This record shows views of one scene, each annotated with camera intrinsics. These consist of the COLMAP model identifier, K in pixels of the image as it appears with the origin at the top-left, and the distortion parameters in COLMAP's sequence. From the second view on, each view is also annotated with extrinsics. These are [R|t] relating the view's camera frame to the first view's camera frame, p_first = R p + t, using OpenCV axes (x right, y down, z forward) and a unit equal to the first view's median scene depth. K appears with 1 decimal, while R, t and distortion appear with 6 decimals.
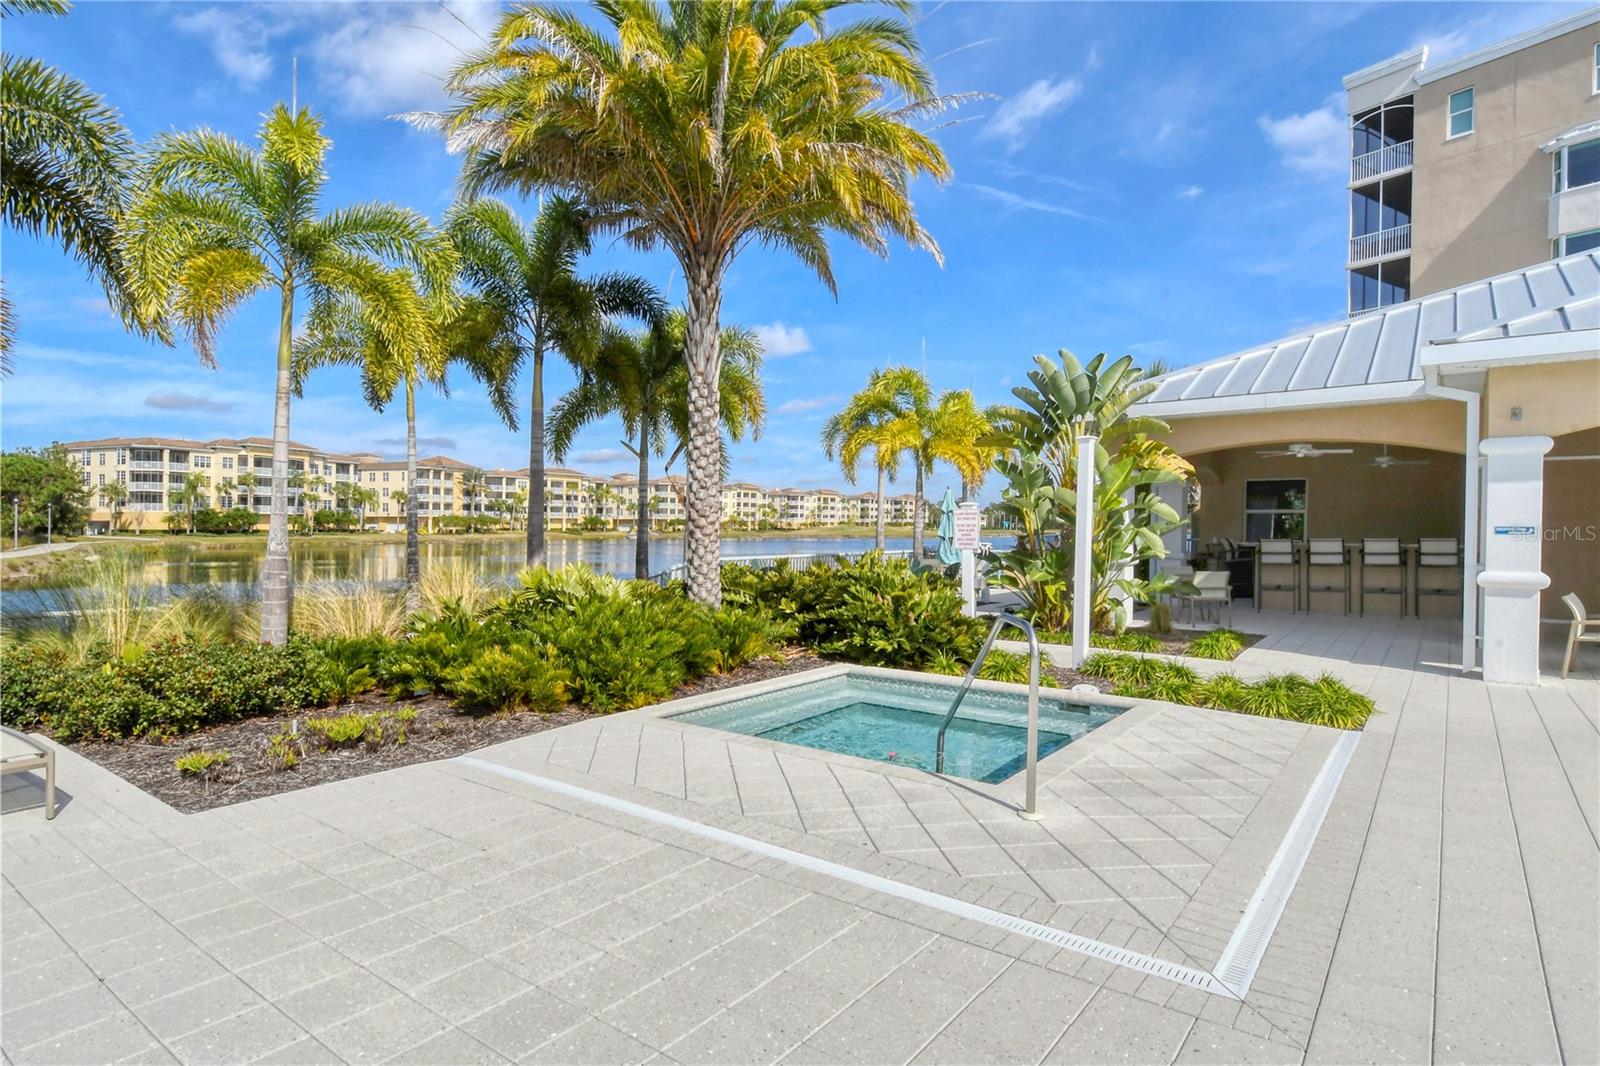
lens RADIAL K [[859.8, 0, 801.7], [0, 859.8, 533.4], [0, 0, 1]] dist [0.001021, -0.012266]
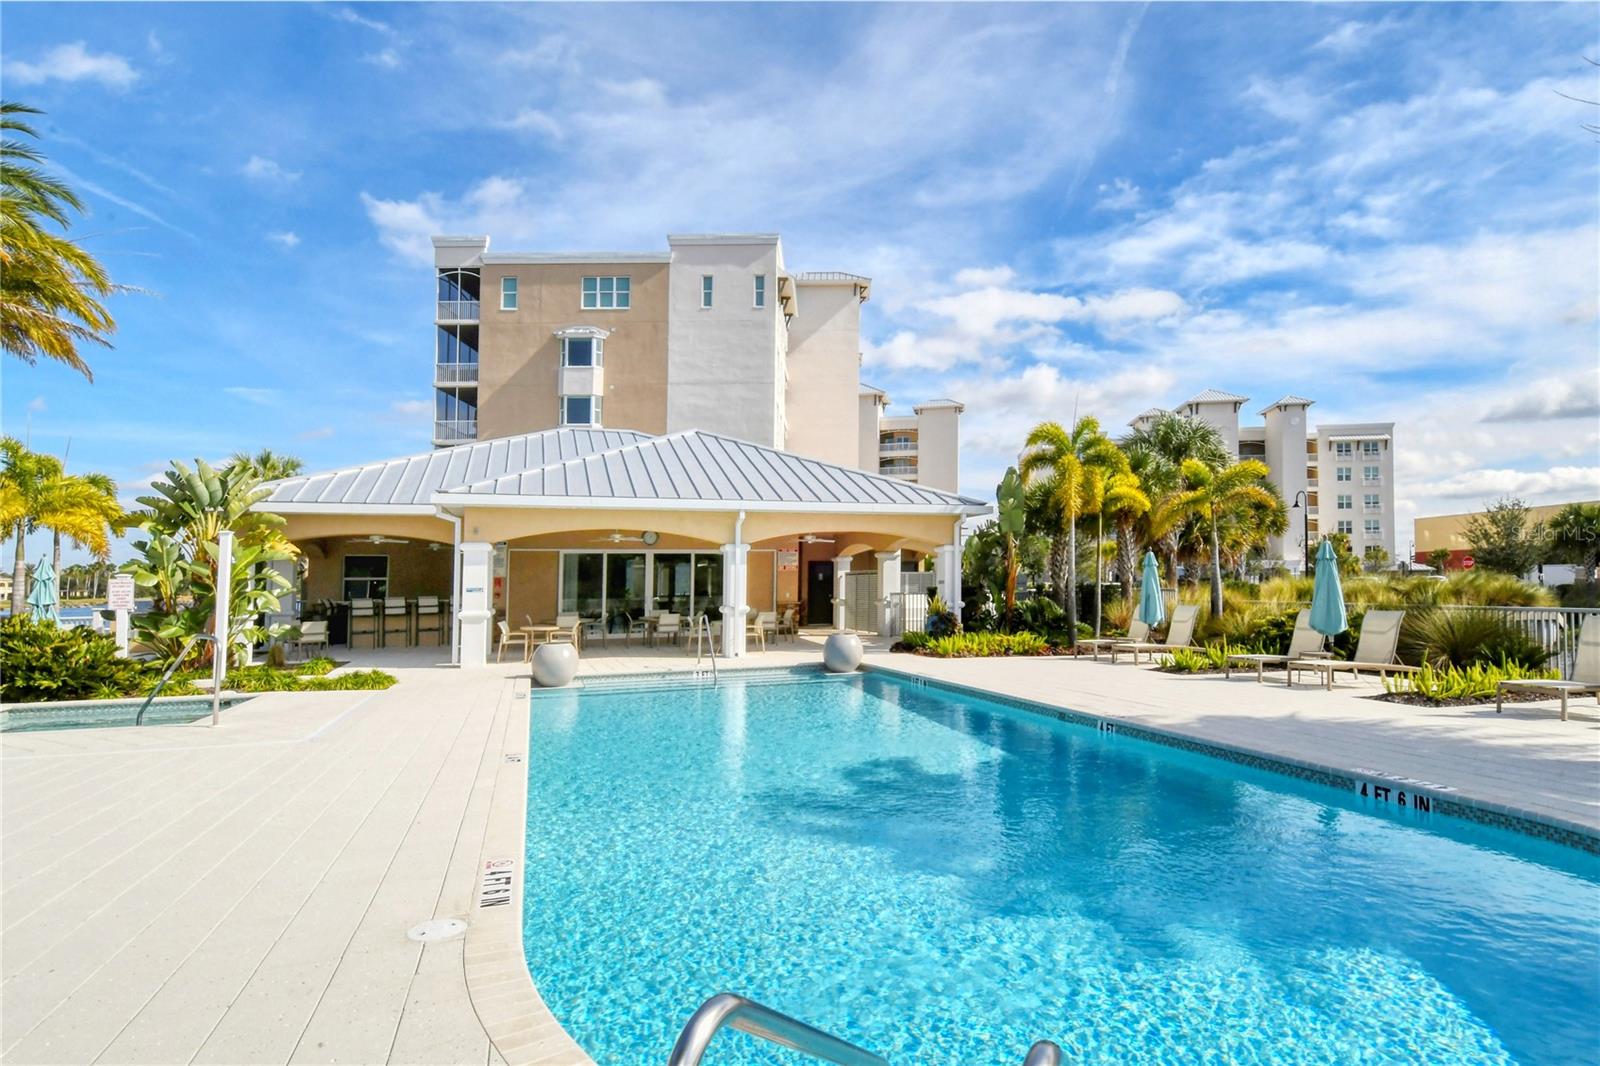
lens RADIAL K [[857.2, 0, 800.3], [0, 857.2, 546.0], [0, 0, 1]] dist [0.014919, -0.004181]
pose [[0.582062, 0.029975, 0.812592, -0.230814], [0.018517, 0.998573, -0.050099, 0.005283], [-0.812934, 0.044208, 0.580676, -0.517929]]
